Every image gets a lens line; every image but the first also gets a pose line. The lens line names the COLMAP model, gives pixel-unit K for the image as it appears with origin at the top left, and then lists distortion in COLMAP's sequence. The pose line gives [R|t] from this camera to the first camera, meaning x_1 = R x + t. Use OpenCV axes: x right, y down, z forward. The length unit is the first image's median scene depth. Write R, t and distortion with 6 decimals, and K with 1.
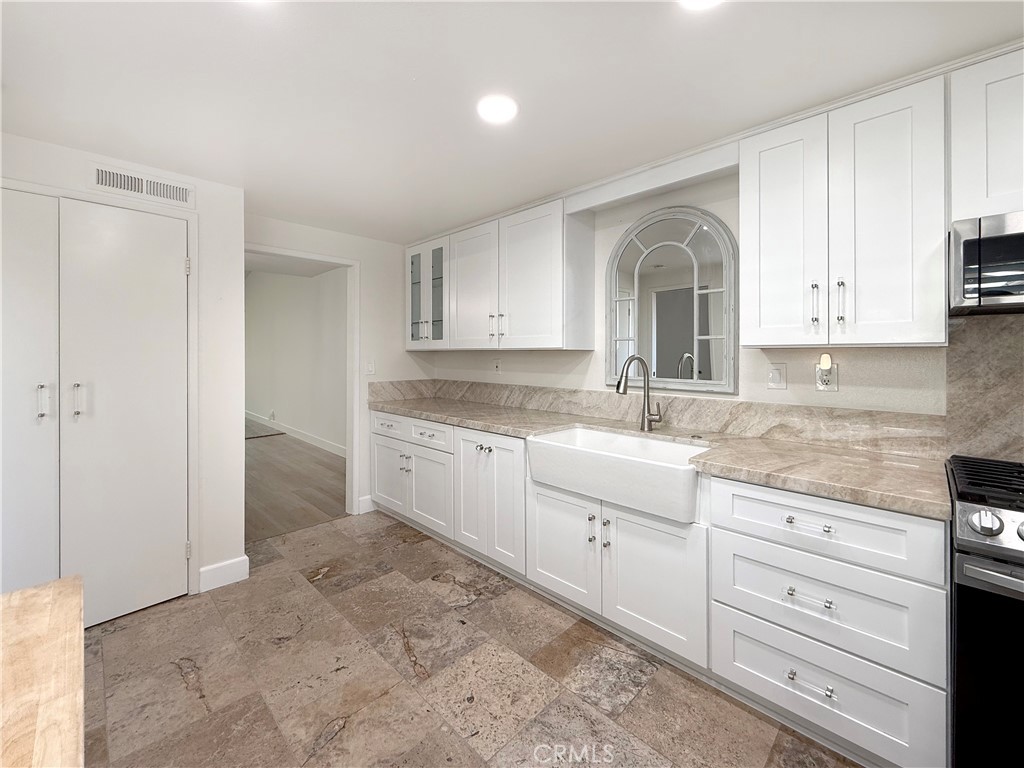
lens RADIAL K [[409.4, 0, 519.7], [0, 409.4, 351.1], [0, 0, 1]] dist [-0.011114, 0.000069]
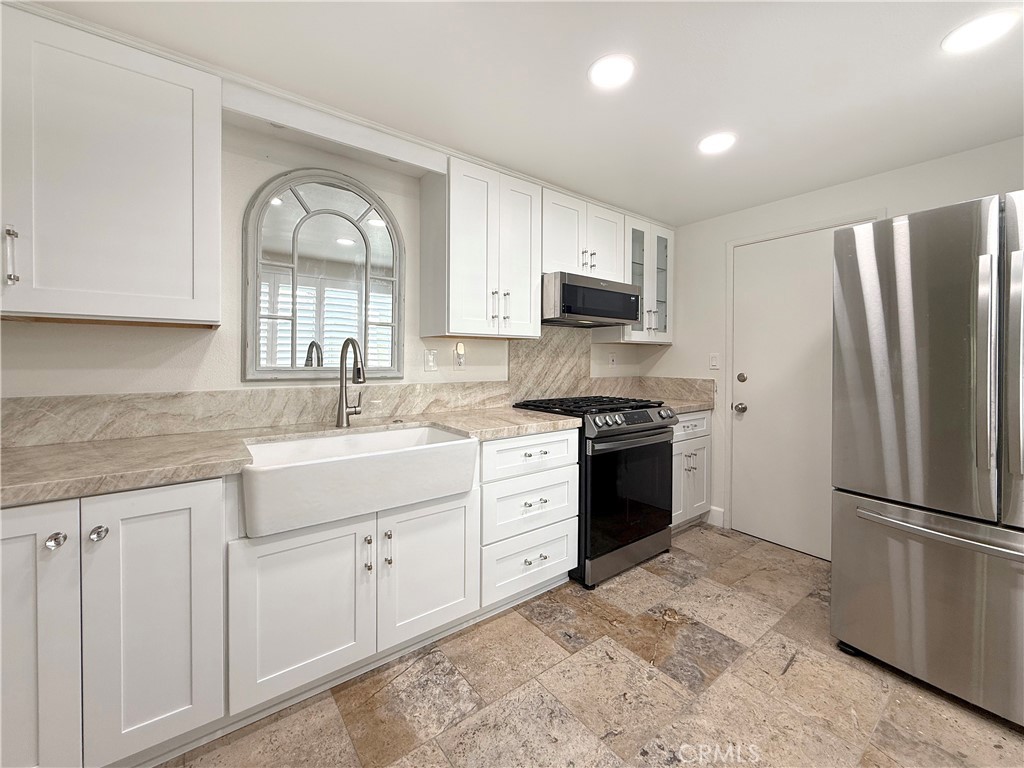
lens RADIAL K [[416.7, 0, 501.1], [0, 416.7, 350.8], [0, 0, 1]] dist [0.001834, 0.000121]
pose [[0.160256, 0.010054, 0.987024, -0.679668], [-0.019988, 0.999776, -0.006938, 0.043604], [-0.986873, -0.018616, 0.160421, 0.713139]]
